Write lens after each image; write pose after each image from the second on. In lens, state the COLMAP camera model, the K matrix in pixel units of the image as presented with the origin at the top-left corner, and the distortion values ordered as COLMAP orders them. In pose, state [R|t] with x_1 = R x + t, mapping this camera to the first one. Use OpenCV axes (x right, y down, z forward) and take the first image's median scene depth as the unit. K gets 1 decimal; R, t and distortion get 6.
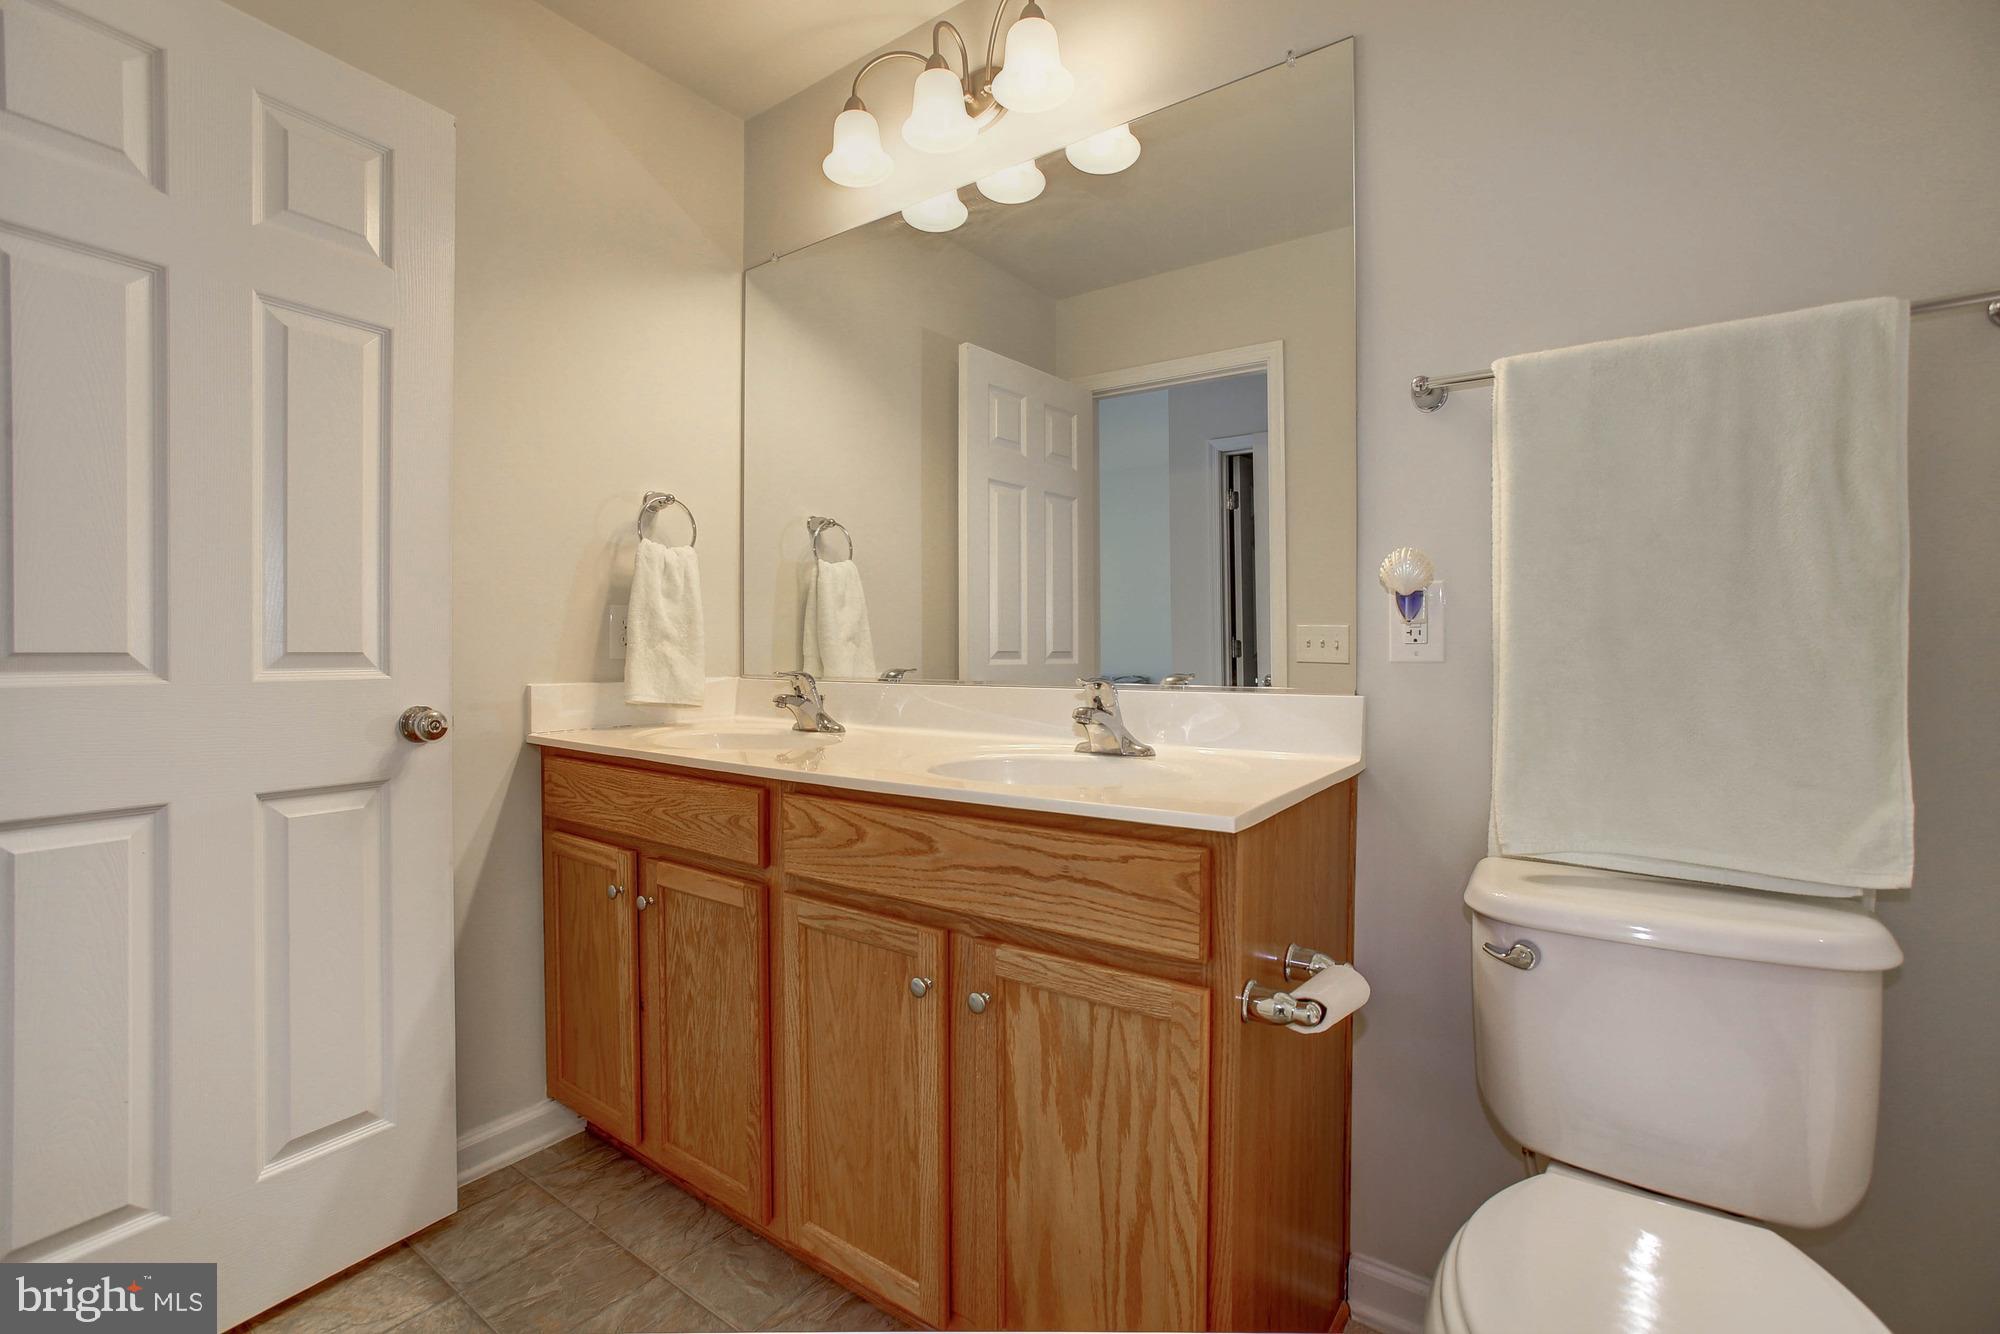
lens RADIAL K [[914.5, 0, 996.7], [0, 914.5, 625.4], [0, 0, 1]] dist [-0.047449, 0.023097]
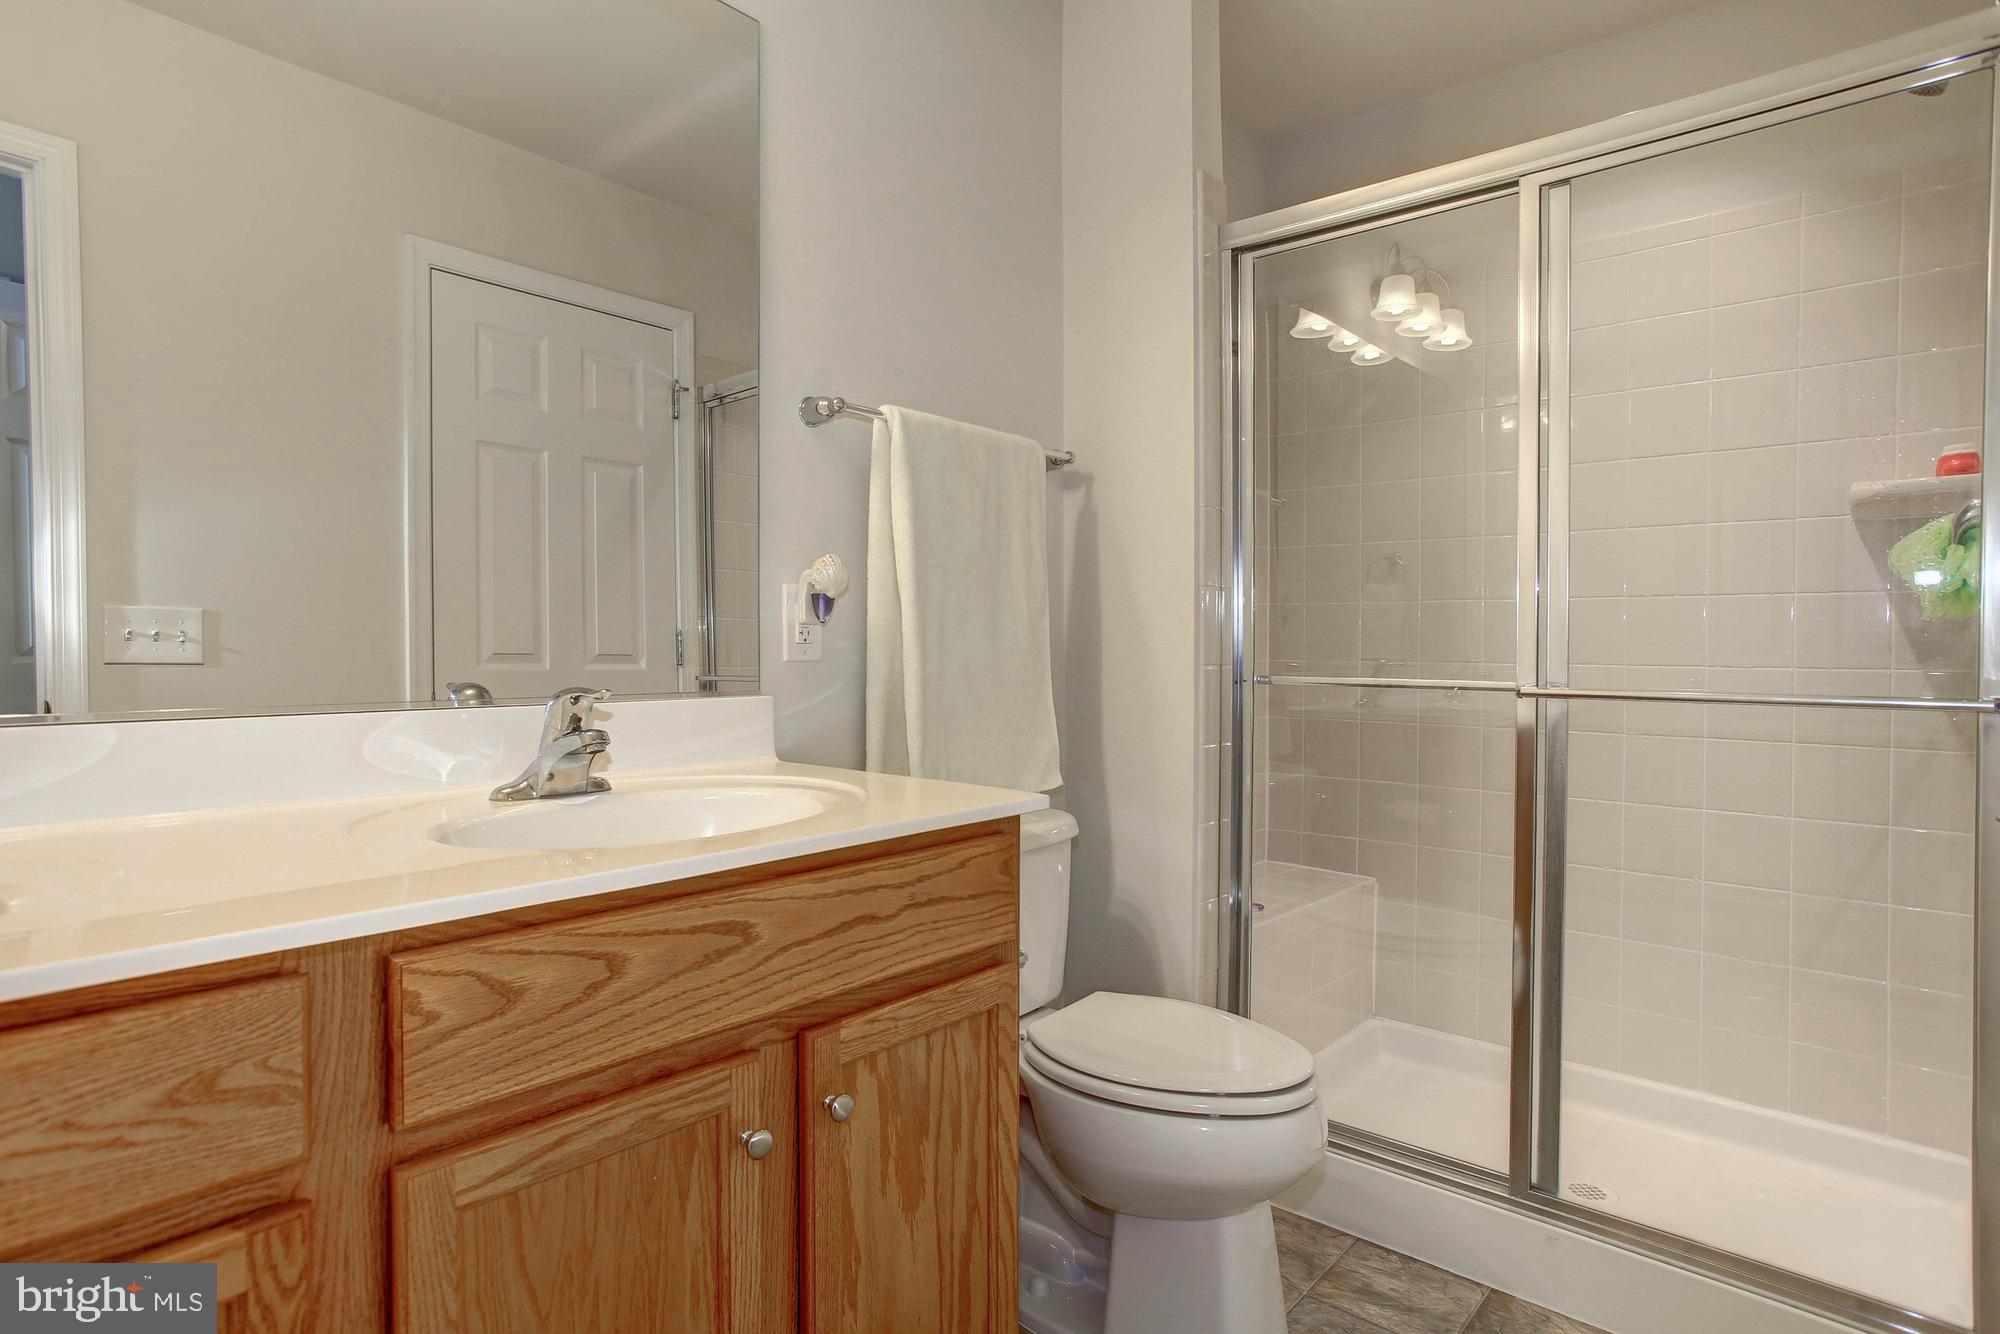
lens RADIAL K [[1072.0, 0, 998.8], [0, 1072.0, 637.5], [0, 0, 1]] dist [0.004102, 0.001344]
pose [[0.077026, 0.012540, 0.996950, -0.931118], [-0.033448, 0.999391, -0.009986, 0.022463], [-0.996468, -0.032577, 0.077398, 0.816814]]
